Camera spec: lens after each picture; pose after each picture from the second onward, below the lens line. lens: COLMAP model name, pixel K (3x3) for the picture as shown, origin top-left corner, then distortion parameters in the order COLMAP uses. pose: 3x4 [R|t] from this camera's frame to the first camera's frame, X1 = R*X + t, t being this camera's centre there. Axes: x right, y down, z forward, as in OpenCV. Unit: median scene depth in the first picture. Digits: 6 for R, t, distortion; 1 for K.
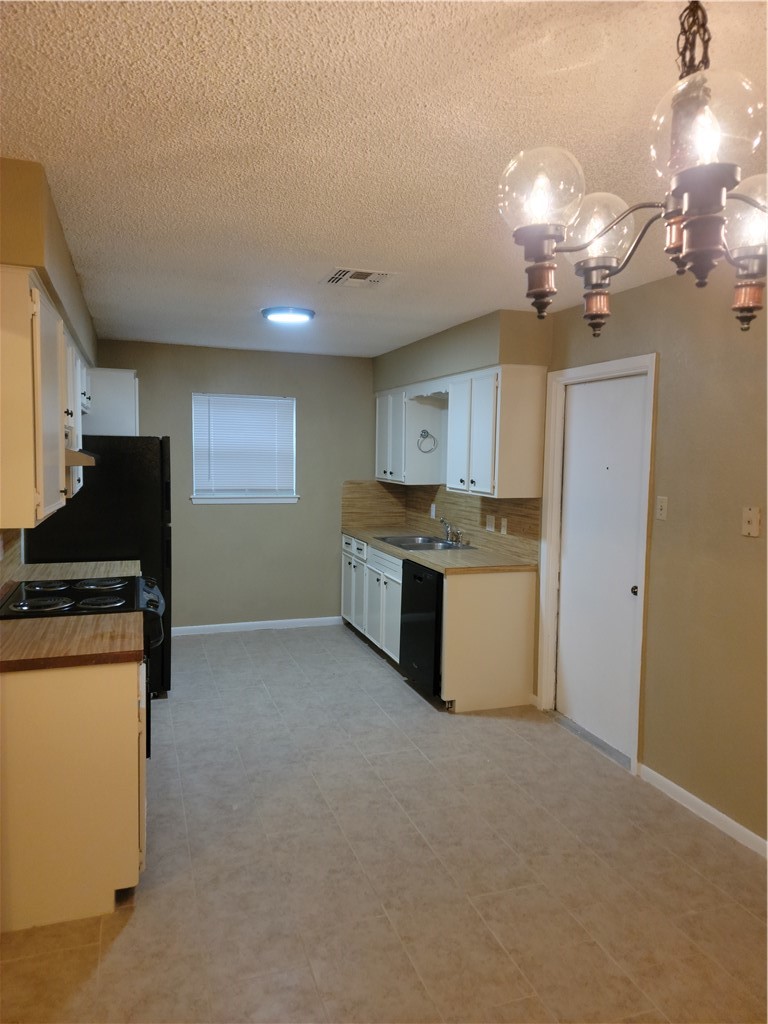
lens RADIAL K [[693.2, 0, 384.0], [0, 693.2, 512.0], [0, 0, 1]] dist [0.009713, -0.003118]
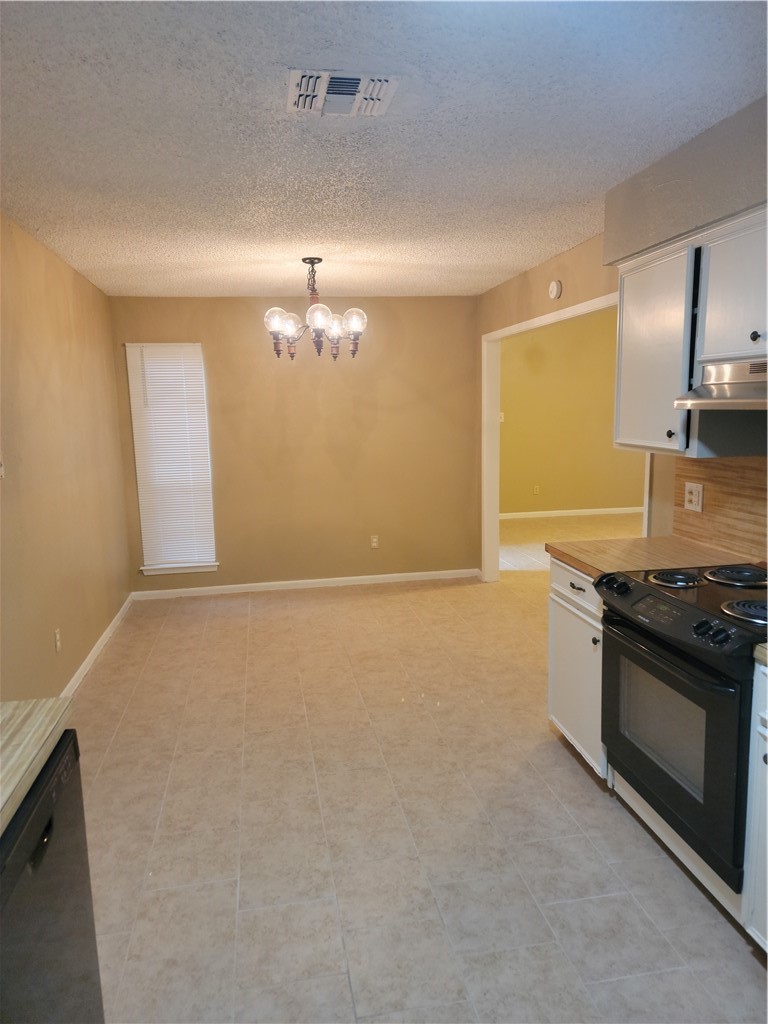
lens RADIAL K [[693.2, 0, 384.0], [0, 693.2, 512.0], [0, 0, 1]] dist [0.009713, -0.003118]
pose [[-0.987233, -0.019571, 0.158074, -0.195368], [0.019152, 0.970638, 0.239782, -0.148102], [-0.158125, 0.239748, -0.957871, 1.816047]]
